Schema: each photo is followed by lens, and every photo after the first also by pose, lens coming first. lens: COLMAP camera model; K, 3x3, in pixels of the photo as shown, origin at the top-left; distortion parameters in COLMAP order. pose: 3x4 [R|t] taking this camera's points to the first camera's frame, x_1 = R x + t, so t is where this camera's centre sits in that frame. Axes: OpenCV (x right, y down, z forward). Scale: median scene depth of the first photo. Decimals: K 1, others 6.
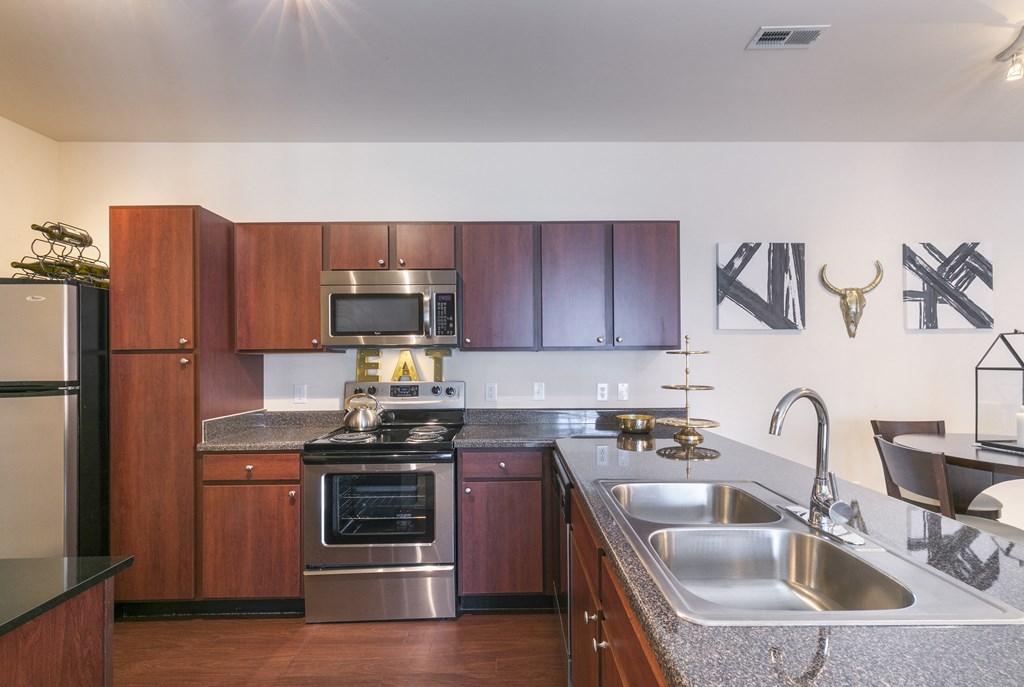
lens RADIAL K [[458.4, 0, 510.1], [0, 458.4, 350.7], [0, 0, 1]] dist [-0.001559, -0.000185]
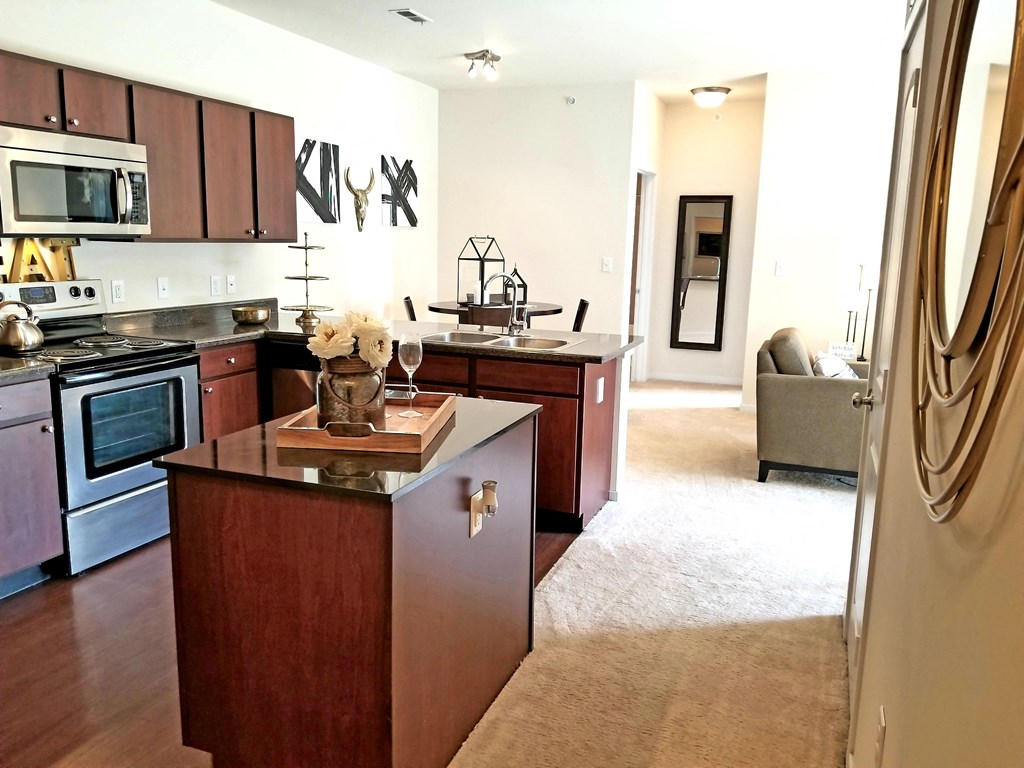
lens RADIAL K [[805.3, 0, 518.1], [0, 805.3, 380.5], [0, 0, 1]] dist [0.110020, -0.159261]
pose [[0.356370, -0.153807, 0.921598, -1.184244], [-0.038823, 0.983069, 0.179078, -0.042547], [-0.933538, -0.099597, 0.344365, -0.173612]]
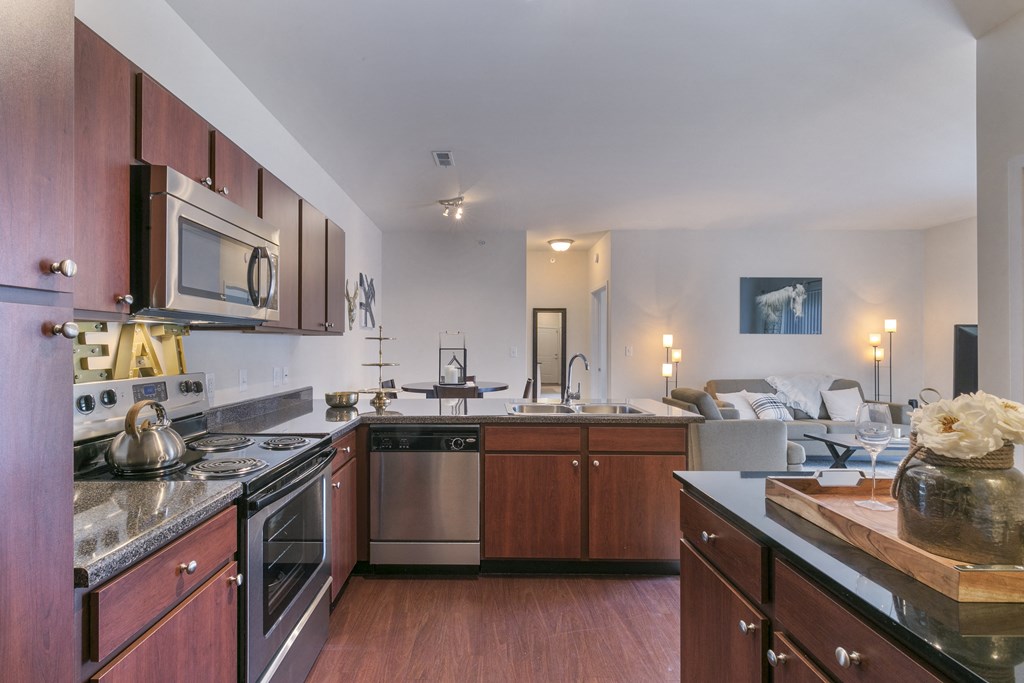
lens RADIAL K [[476.5, 0, 478.9], [0, 476.5, 343.8], [0, 0, 1]] dist [0.000597, -0.000023]
pose [[0.016854, 0.007089, 0.999833, -0.840889], [-0.013908, 0.999880, -0.006855, 0.022675], [-0.999761, -0.013790, 0.016950, 0.572009]]
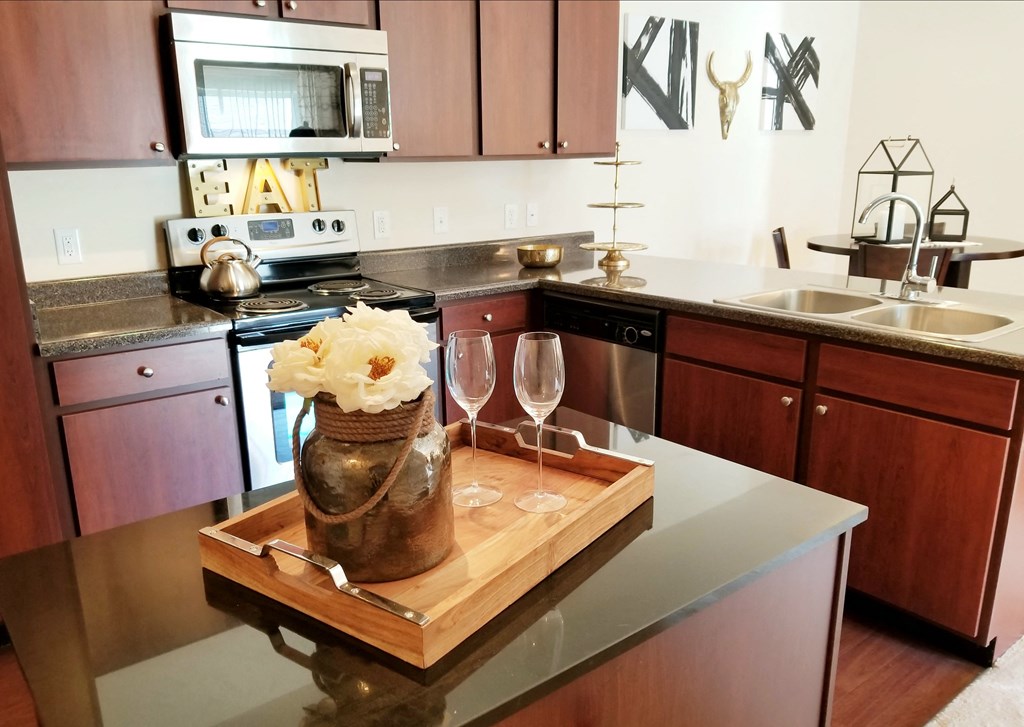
lens RADIAL K [[828.3, 0, 512.0], [0, 828.3, 363.5], [0, 0, 1]] dist [0.154395, -0.333695]
pose [[0.774684, -0.160291, 0.611696, -0.692524], [-0.000553, 0.967167, 0.254140, -0.023234], [-0.632348, -0.197217, 0.749160, -0.069004]]
